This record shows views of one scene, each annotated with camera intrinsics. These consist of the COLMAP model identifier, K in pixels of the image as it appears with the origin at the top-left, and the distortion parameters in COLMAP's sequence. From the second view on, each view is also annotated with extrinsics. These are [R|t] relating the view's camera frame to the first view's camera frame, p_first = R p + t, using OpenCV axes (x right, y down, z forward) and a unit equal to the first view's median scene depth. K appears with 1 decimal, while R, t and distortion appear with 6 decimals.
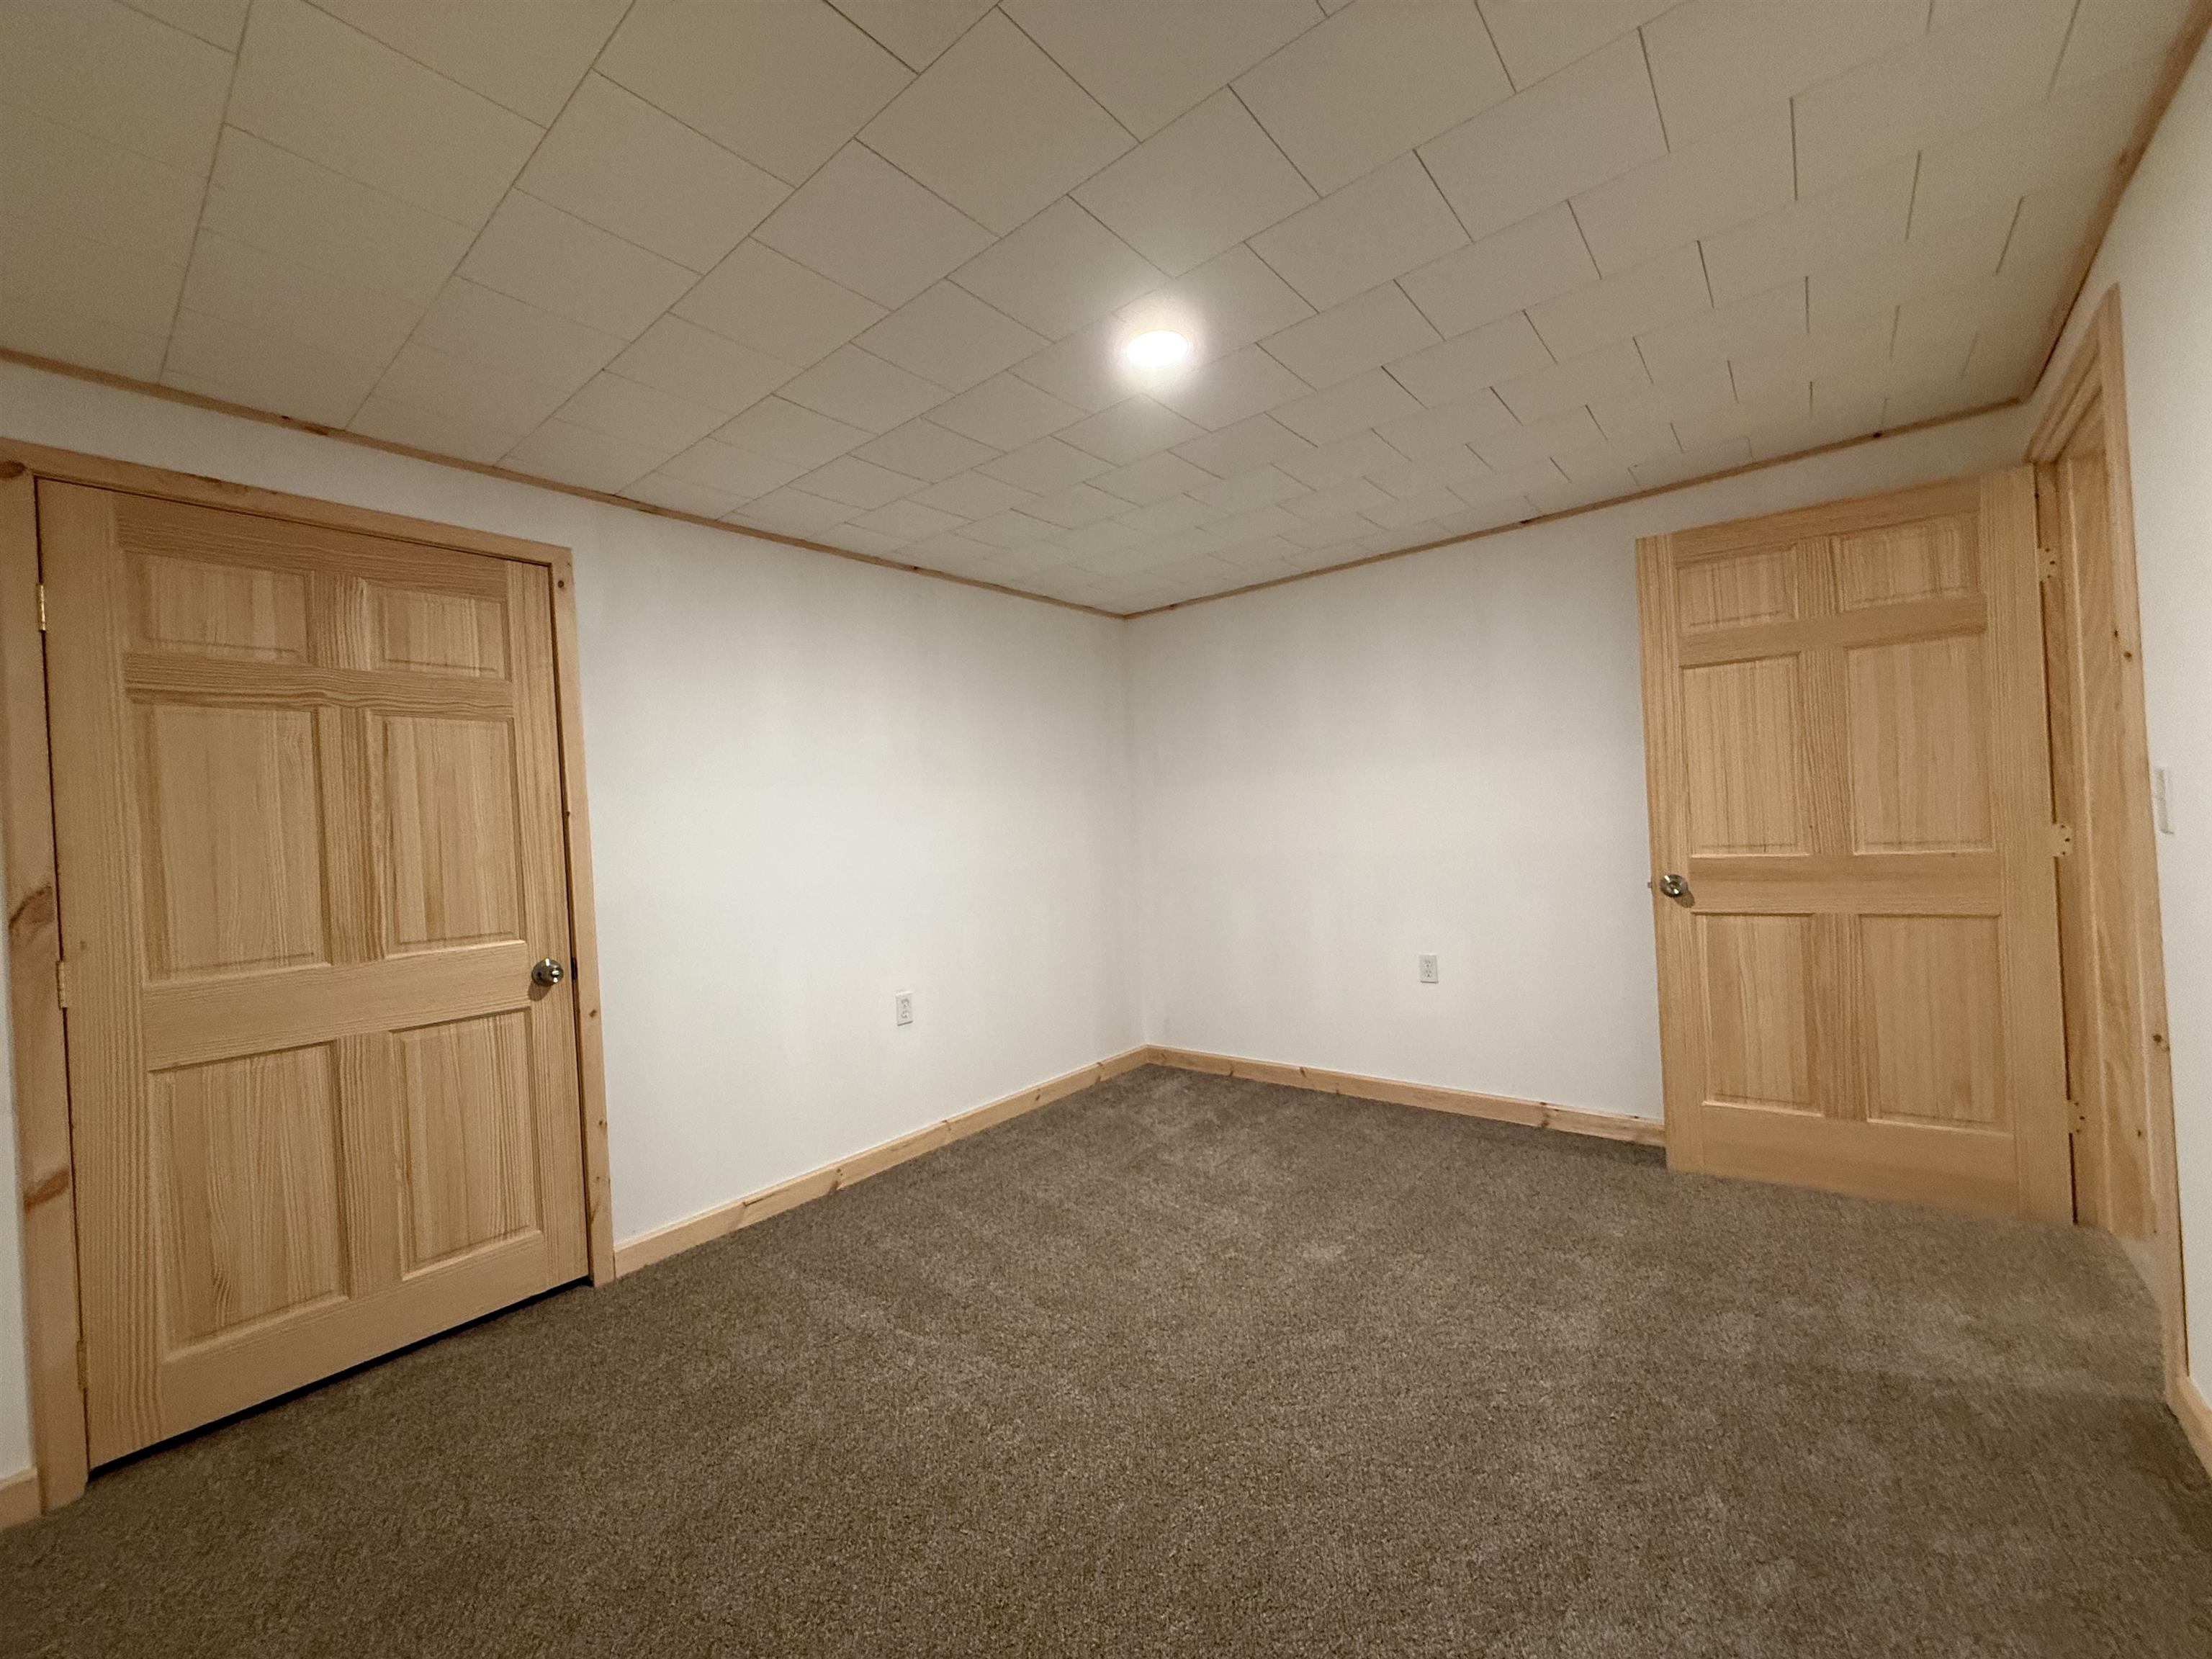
lens RADIAL K [[880.9, 0, 1099.1], [0, 880.9, 826.6], [0, 0, 1]] dist [0.000742, 0.000392]
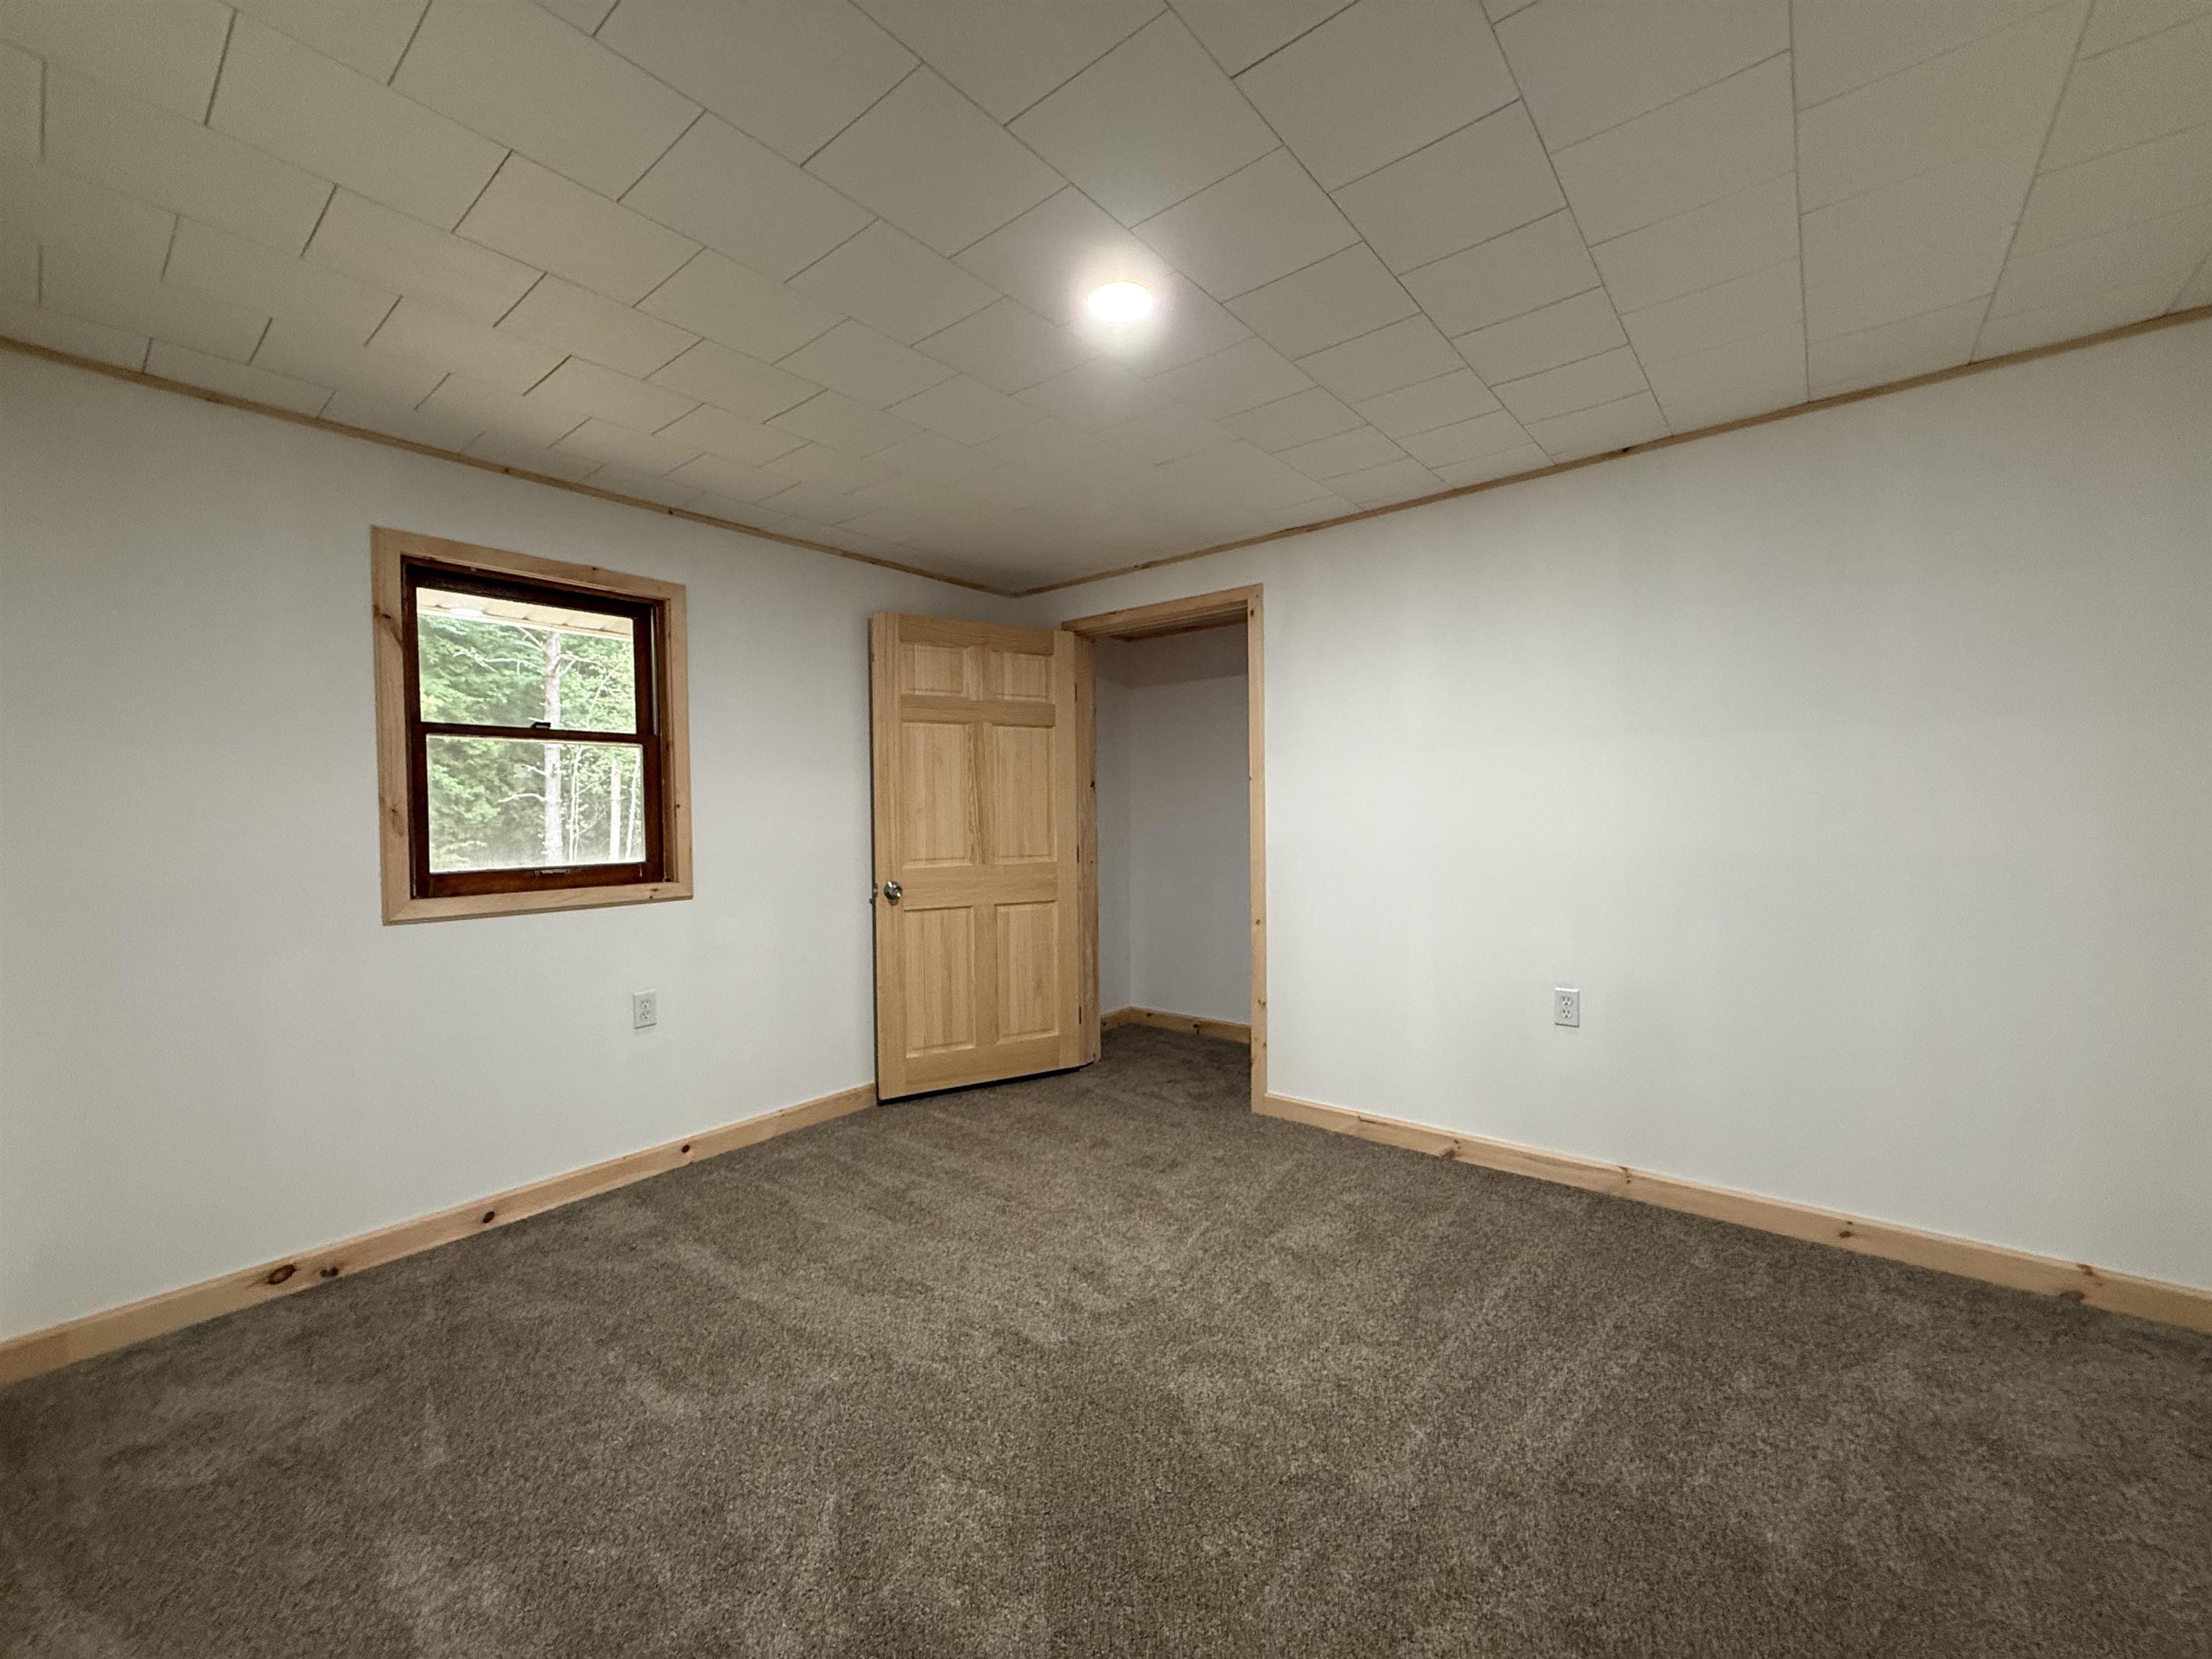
lens RADIAL K [[880.9, 0, 1099.1], [0, 880.9, 826.6], [0, 0, 1]] dist [0.000742, 0.000392]
pose [[0.004619, 0.071883, -0.997402, 0.597682], [0.018340, 0.997239, 0.071956, -0.032247], [0.999821, -0.018625, 0.003288, 0.558258]]
